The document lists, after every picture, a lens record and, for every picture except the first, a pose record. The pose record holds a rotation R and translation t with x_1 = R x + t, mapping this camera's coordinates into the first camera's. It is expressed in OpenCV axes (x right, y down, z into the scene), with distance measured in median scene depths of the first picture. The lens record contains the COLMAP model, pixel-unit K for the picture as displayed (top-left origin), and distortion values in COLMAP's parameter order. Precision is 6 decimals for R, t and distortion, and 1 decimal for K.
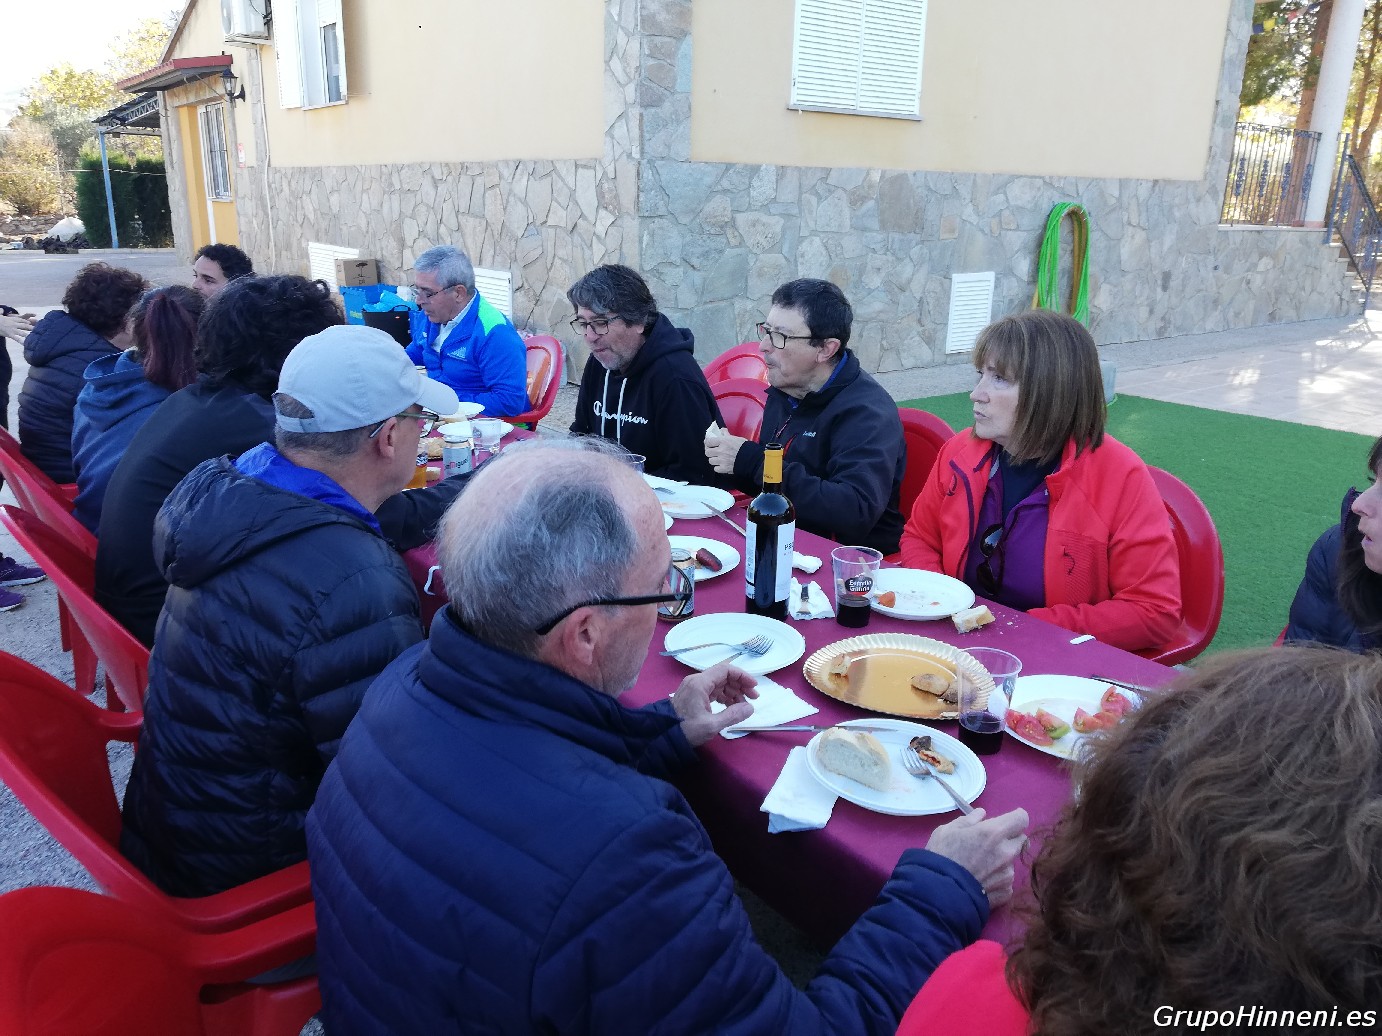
lens RADIAL K [[1059.9, 0, 696.1], [0, 1059.9, 510.9], [0, 0, 1]] dist [0.042787, -0.062625]
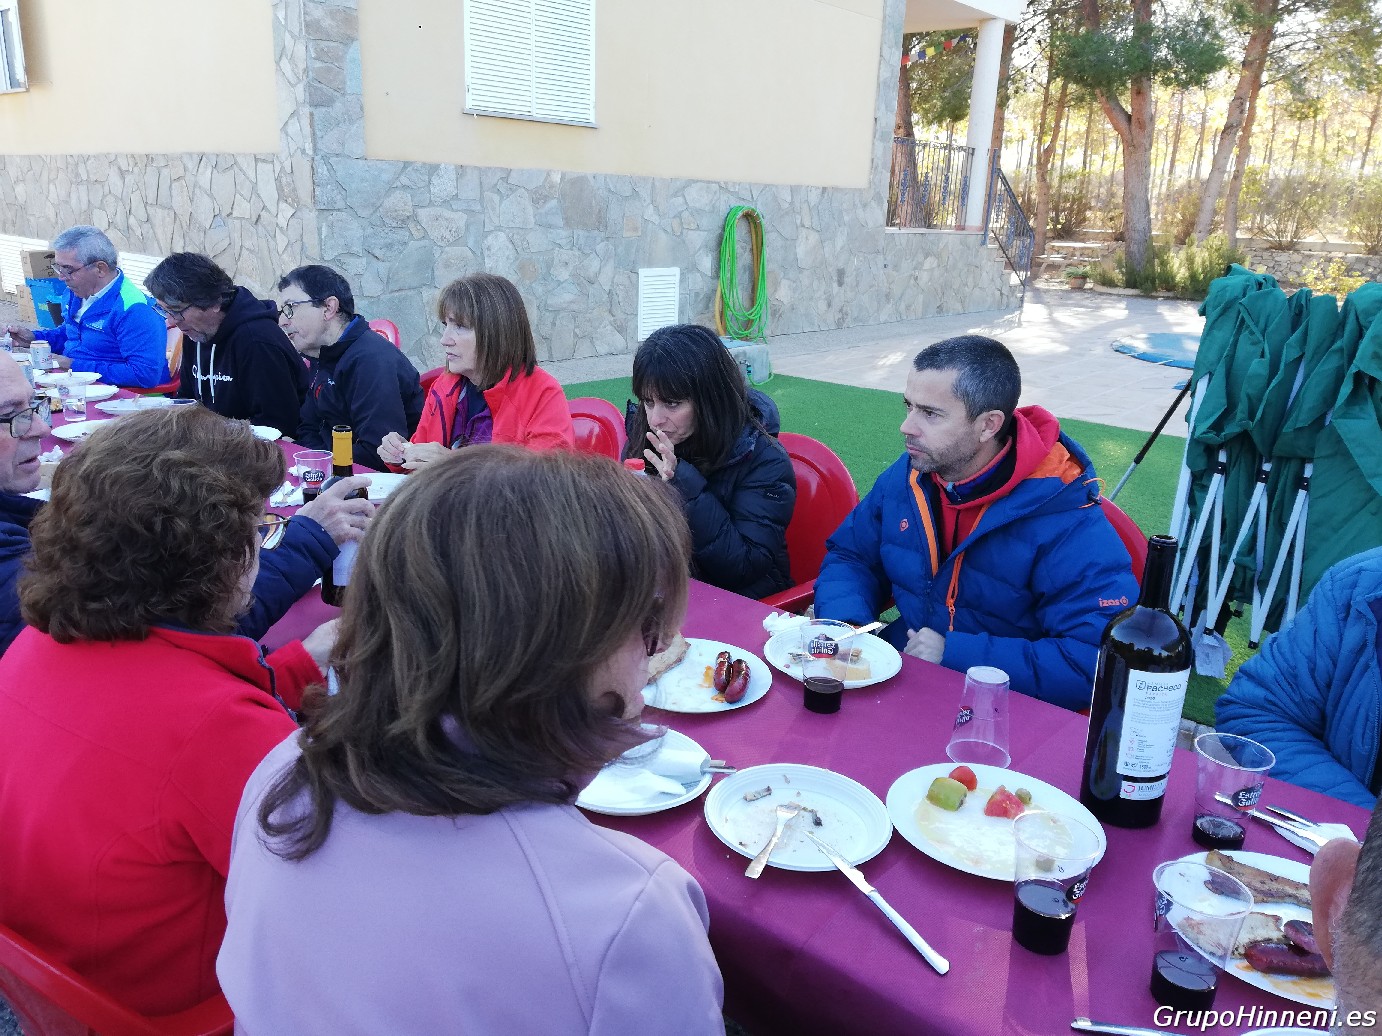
lens RADIAL K [[1059.9, 0, 715.9], [0, 1059.9, 525.9], [0, 0, 1]] dist [0.042787, -0.062625]
pose [[0.976558, -0.046402, 0.210196, 0.073977], [0.043812, 0.998896, 0.016960, 0.029099], [-0.210751, -0.007353, 0.977512, -0.097316]]
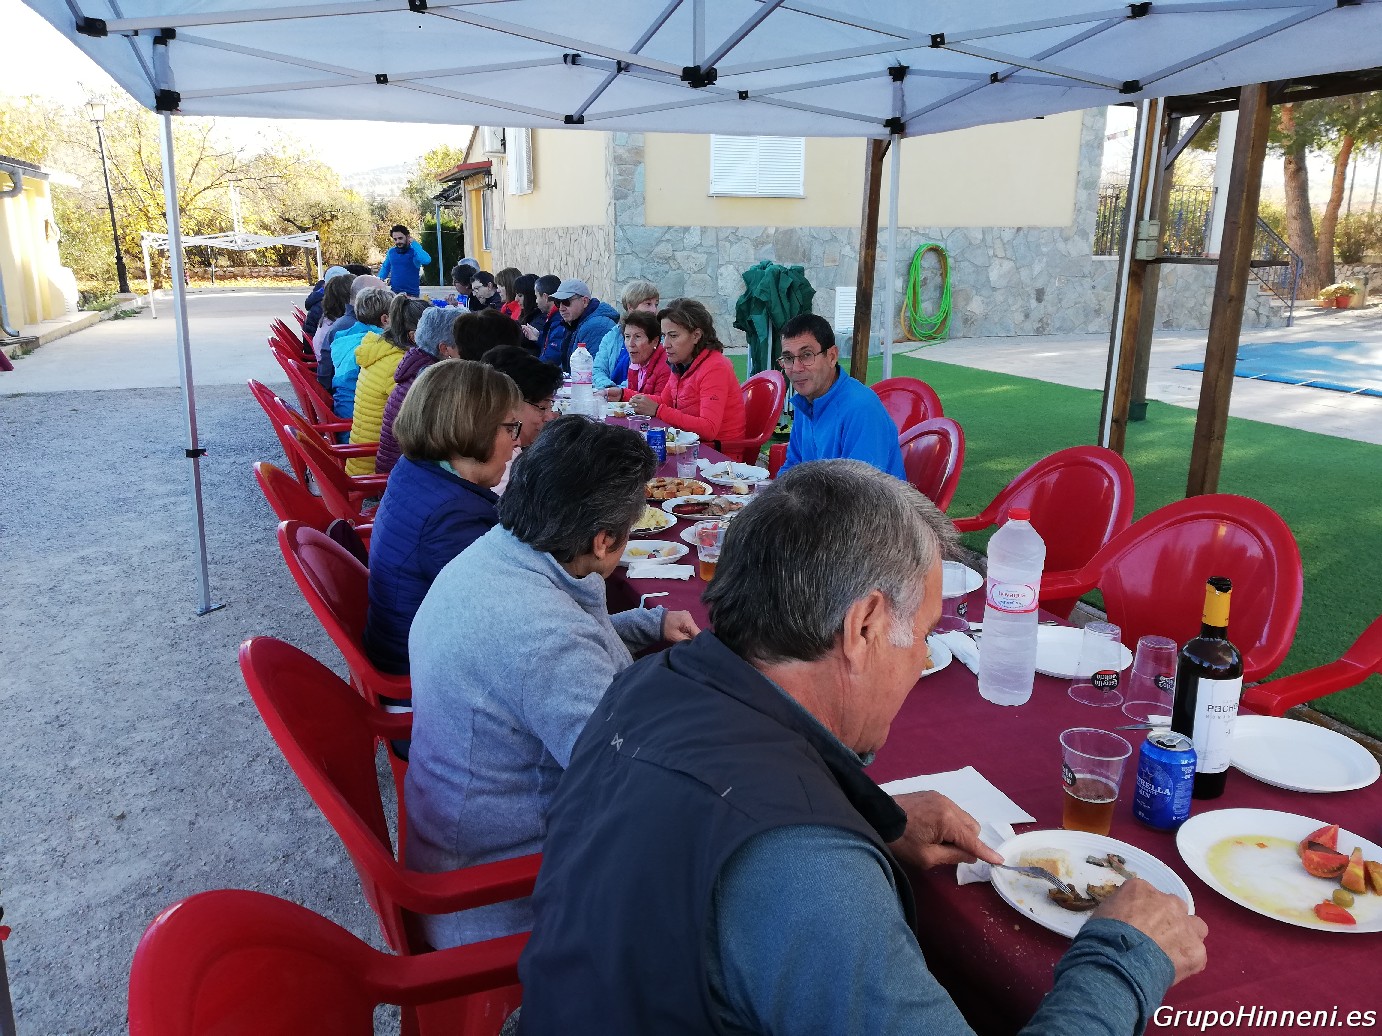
lens RADIAL K [[1059.9, 0, 693.6], [0, 1059.9, 517.6], [0, 0, 1]] dist [0.042787, -0.062625]
pose [[0.955260, 0.058342, -0.289956, 0.524201], [-0.068757, 0.997298, -0.025854, 0.192588], [0.287664, 0.044634, 0.956691, -0.629278]]
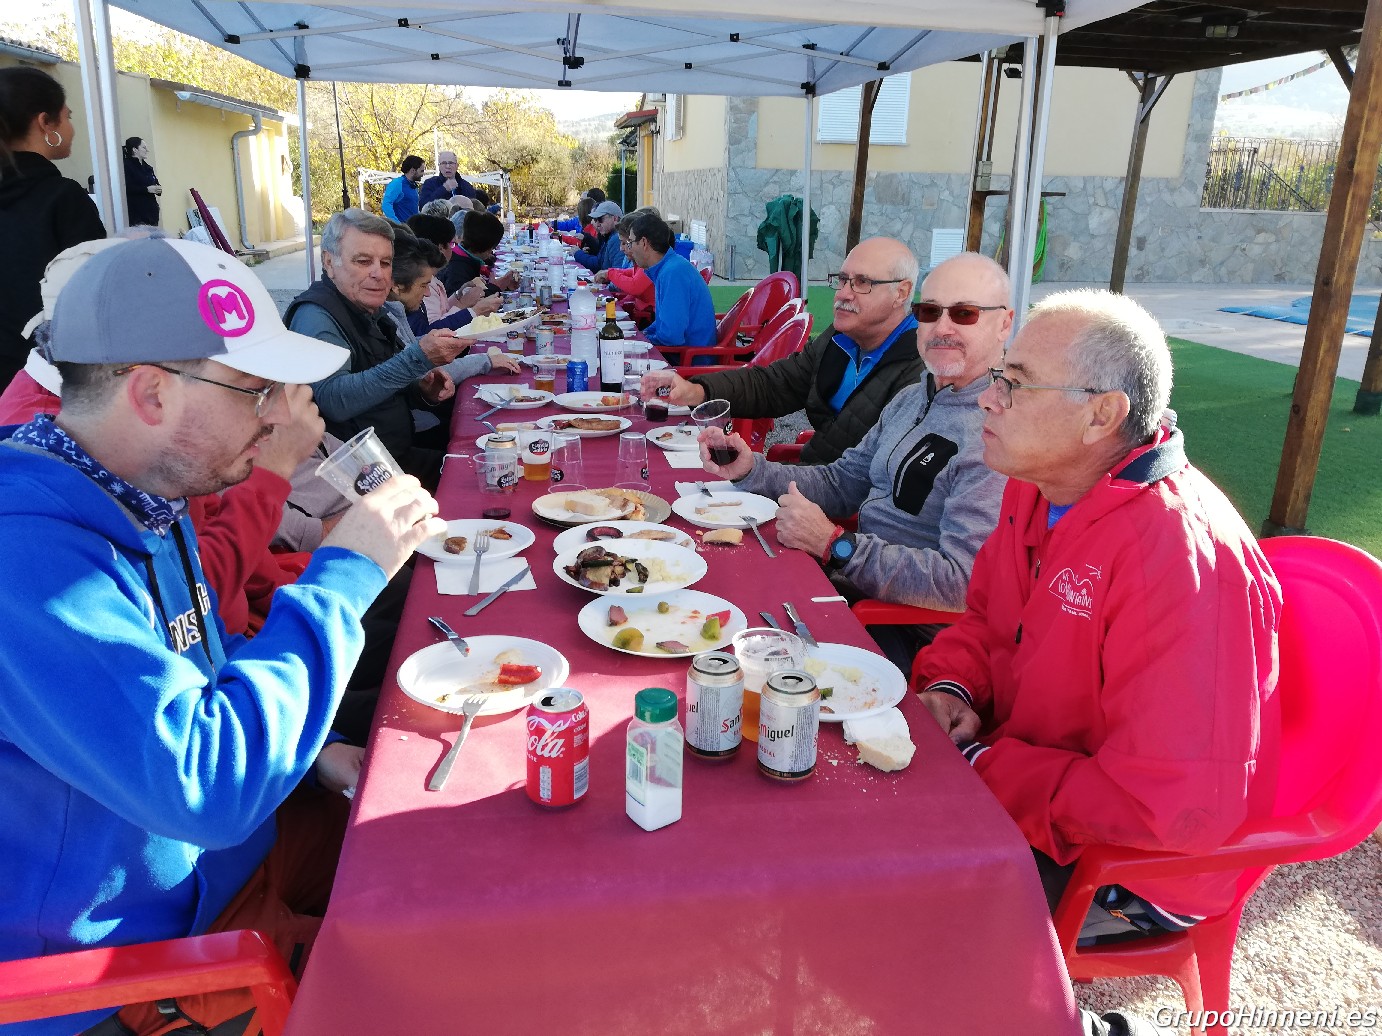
lens RADIAL K [[1059.9, 0, 685.2], [0, 1059.9, 512.8], [0, 0, 1]] dist [0.042787, -0.062625]
pose [[0.876055, 0.143122, -0.460482, 0.766441], [-0.143983, 0.989014, 0.033471, 0.252647], [0.460214, 0.036979, 0.887038, -0.775993]]
